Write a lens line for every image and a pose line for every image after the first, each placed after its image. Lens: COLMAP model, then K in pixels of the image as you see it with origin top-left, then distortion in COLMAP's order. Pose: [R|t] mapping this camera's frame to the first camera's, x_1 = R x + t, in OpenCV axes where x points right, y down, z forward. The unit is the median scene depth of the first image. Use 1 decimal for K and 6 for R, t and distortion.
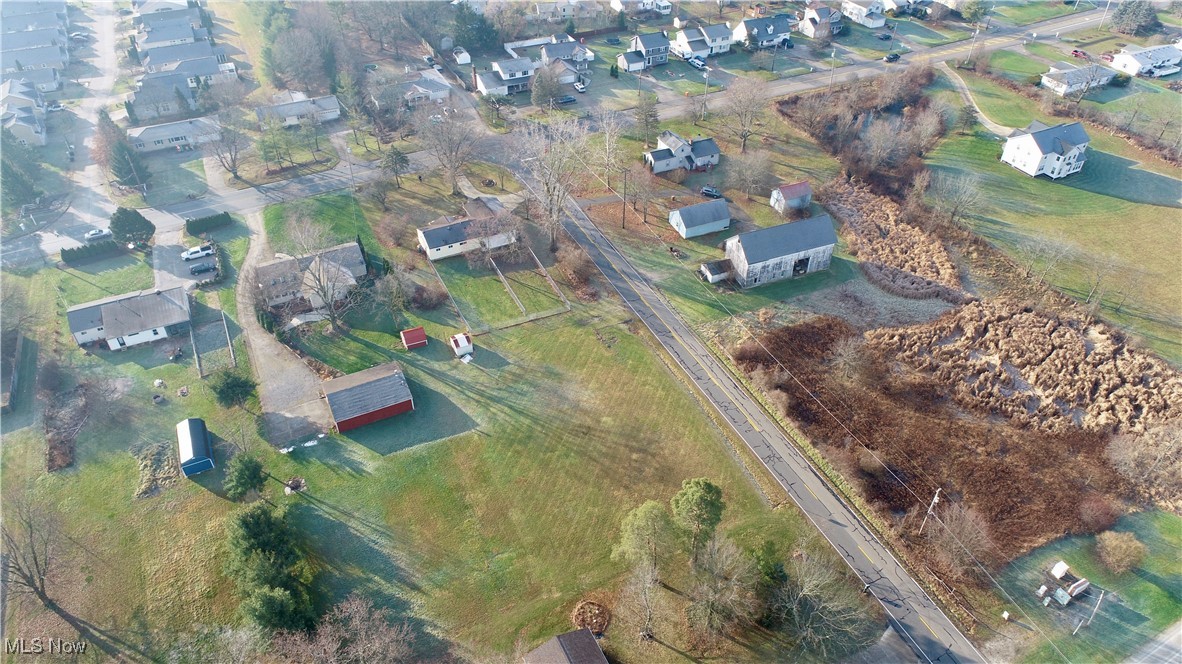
lens RADIAL K [[803.9, 0, 591.0], [0, 803.9, 332.0], [0, 0, 1]] dist [-0.003850, -0.001377]
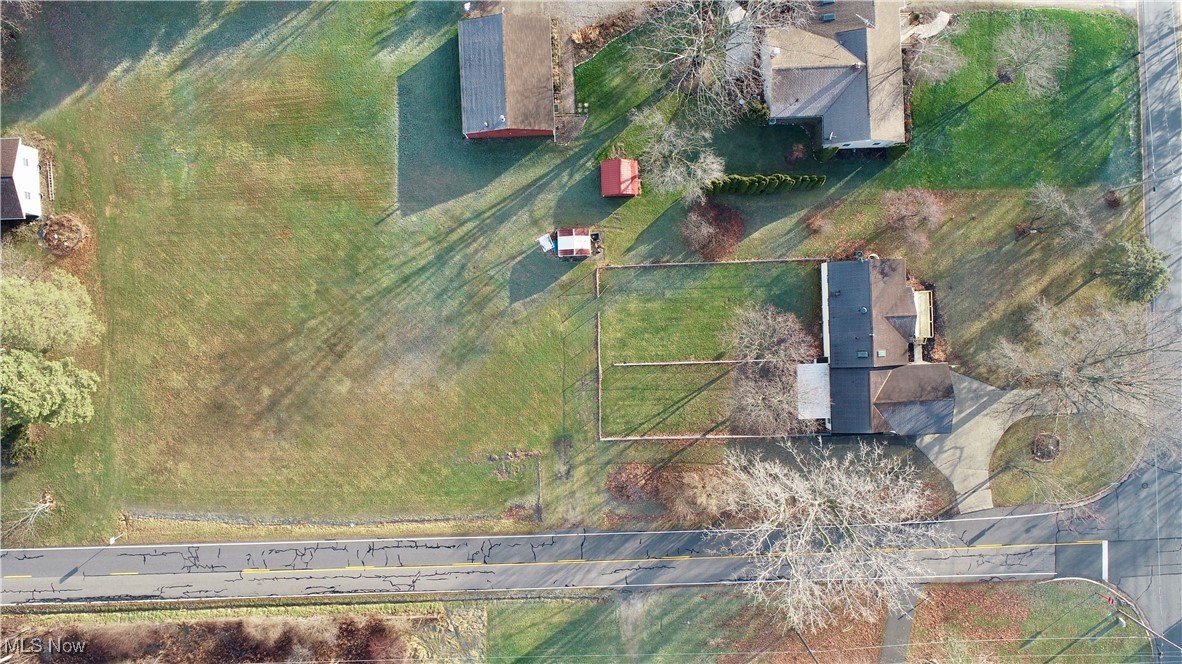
lens RADIAL K [[803.9, 0, 591.0], [0, 803.9, 332.0], [0, 0, 1]] dist [-0.003850, -0.001377]
pose [[-0.414444, 0.910067, 0.003698, -0.117122], [-0.595014, -0.274039, 0.755553, -0.544818], [0.688618, 0.310934, 0.655077, 0.680810]]
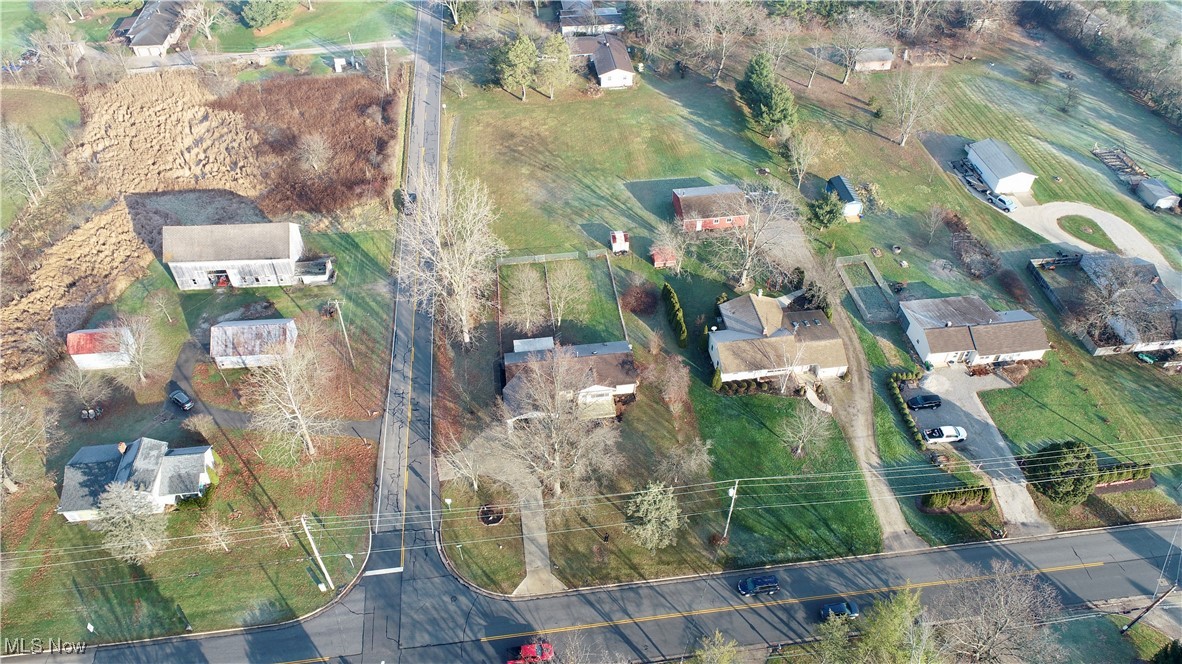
lens RADIAL K [[803.9, 0, 591.0], [0, 803.9, 332.0], [0, 0, 1]] dist [-0.003850, -0.001377]
pose [[-0.944708, -0.235808, 0.227863, -0.431073], [0.199540, 0.138024, 0.970120, -1.074777], [-0.260212, 0.961948, -0.083340, 1.337691]]
